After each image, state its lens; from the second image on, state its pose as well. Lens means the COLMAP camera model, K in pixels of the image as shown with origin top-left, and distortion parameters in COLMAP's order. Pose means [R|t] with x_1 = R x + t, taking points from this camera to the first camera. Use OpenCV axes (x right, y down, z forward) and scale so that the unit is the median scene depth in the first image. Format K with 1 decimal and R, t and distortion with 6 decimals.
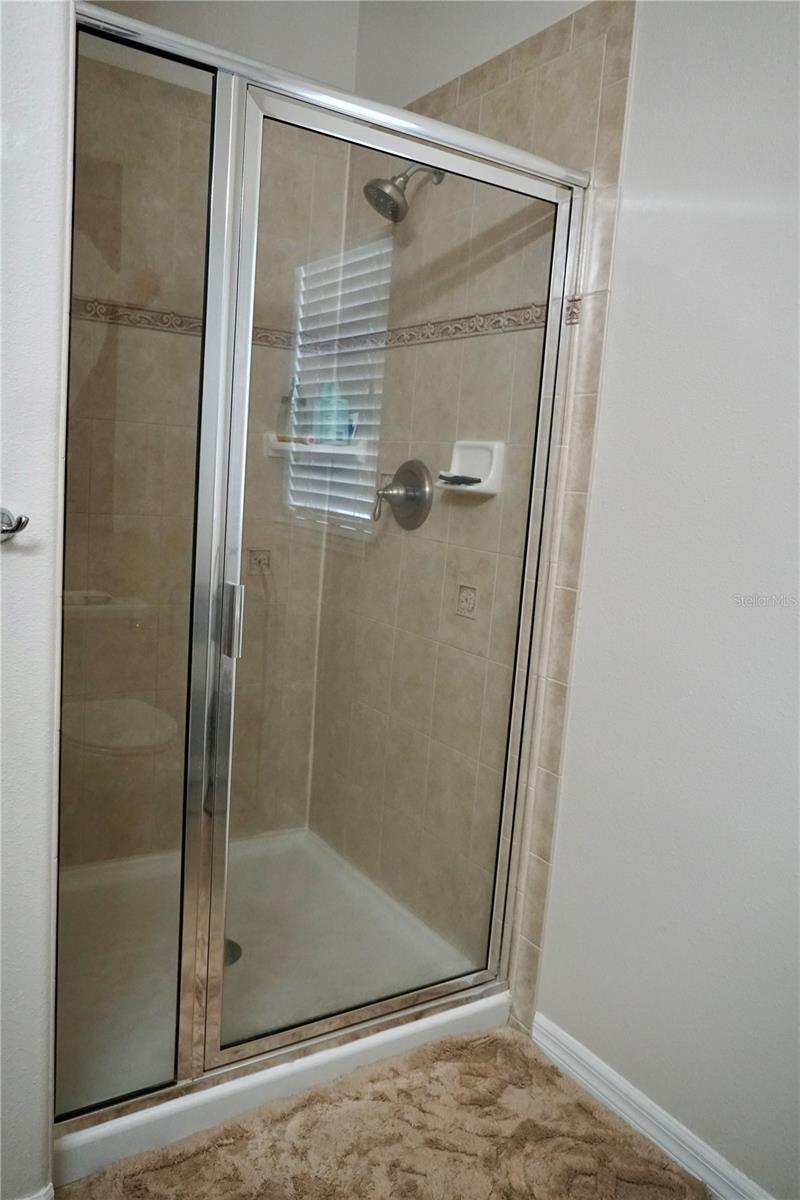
lens RADIAL K [[897.1, 0, 398.4], [0, 897.1, 602.8], [0, 0, 1]] dist [-0.052137, 0.056247]
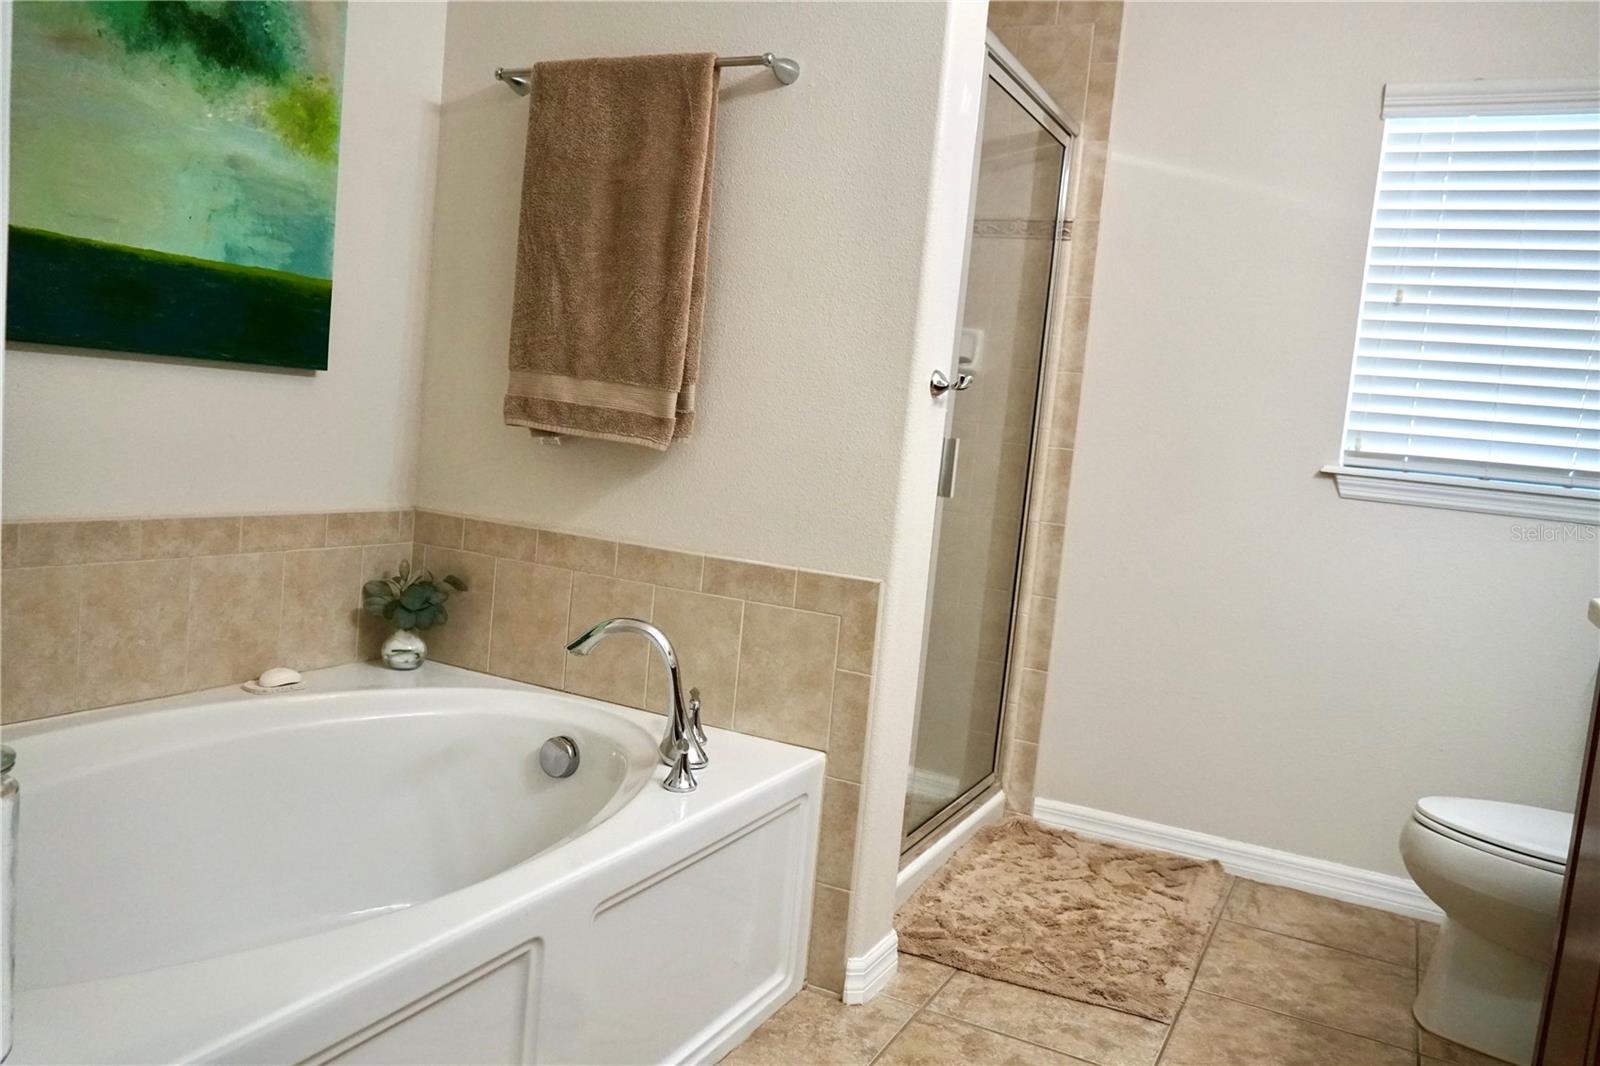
lens RADIAL K [[1196.1, 0, 792.6], [0, 1196.1, 527.5], [0, 0, 1]] dist [-0.052137, 0.056247]
pose [[0.864689, -0.032993, 0.501222, -0.992773], [0.034529, 0.999384, 0.006217, 0.071874], [-0.501119, 0.011931, 0.865296, -0.266533]]
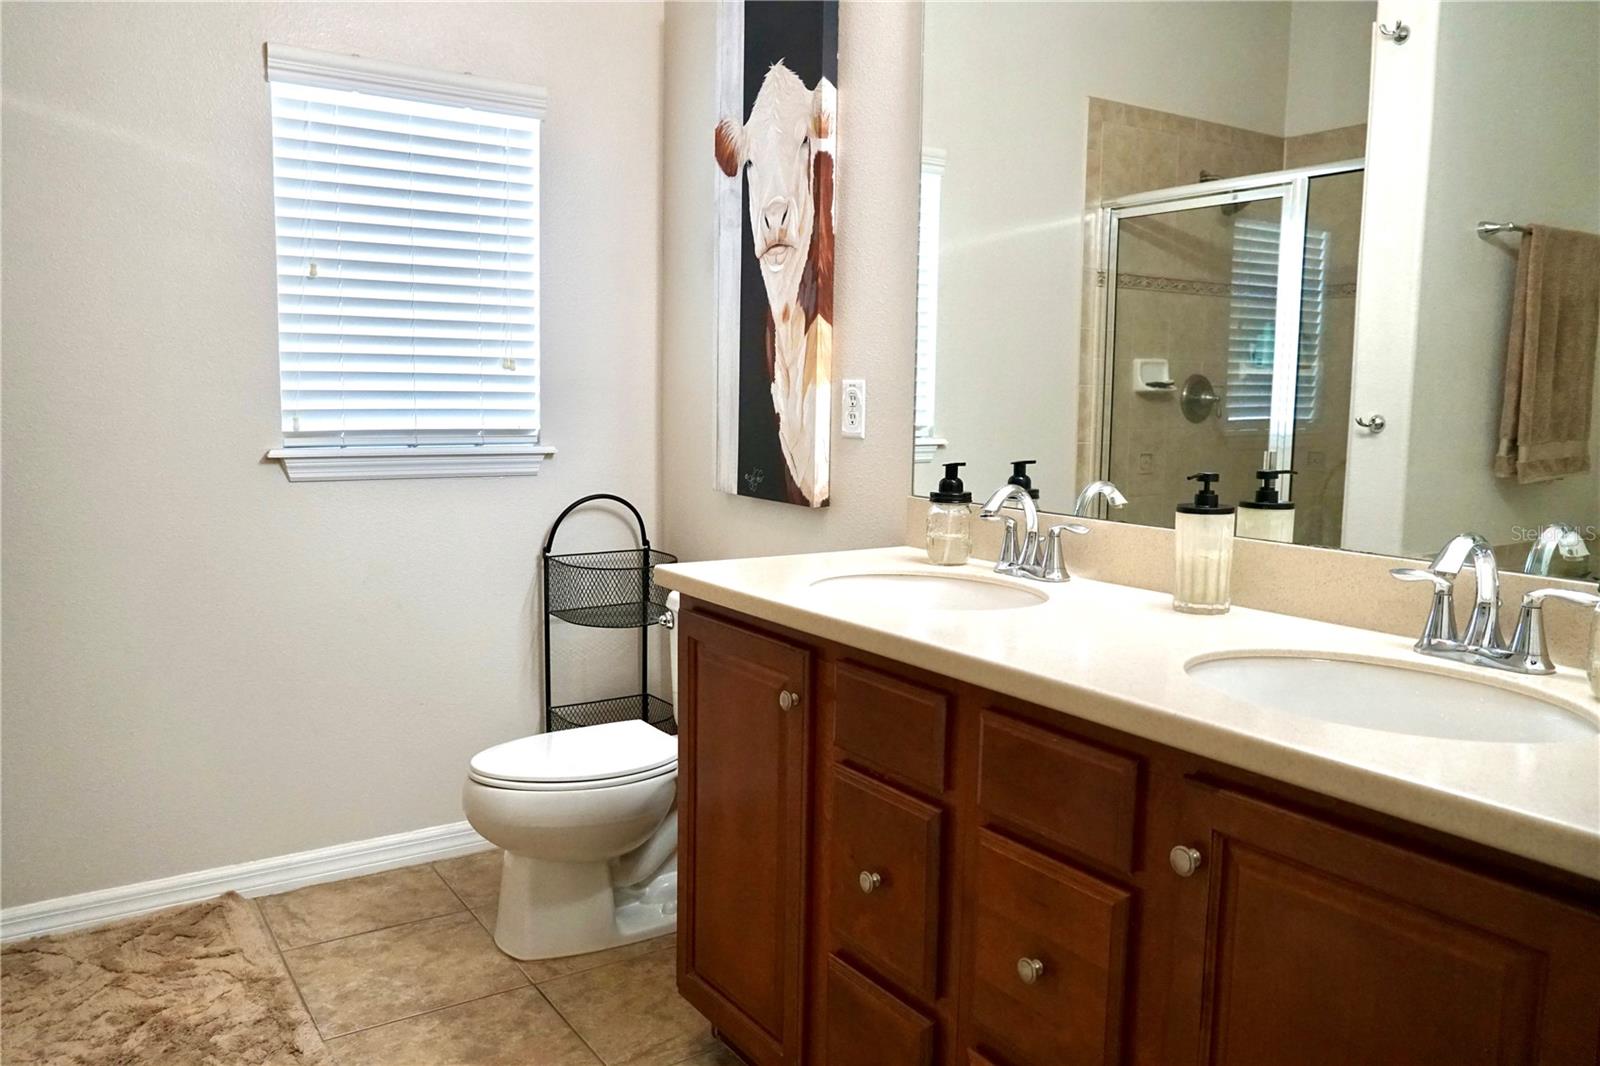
lens RADIAL K [[1196.1, 0, 791.7], [0, 1196.1, 530.2], [0, 0, 1]] dist [-0.052137, 0.056247]
pose [[-0.014237, -0.179638, 0.983630, -1.075240], [0.128785, 0.975206, 0.179964, -0.057359], [-0.991570, 0.129239, 0.009250, 0.079776]]
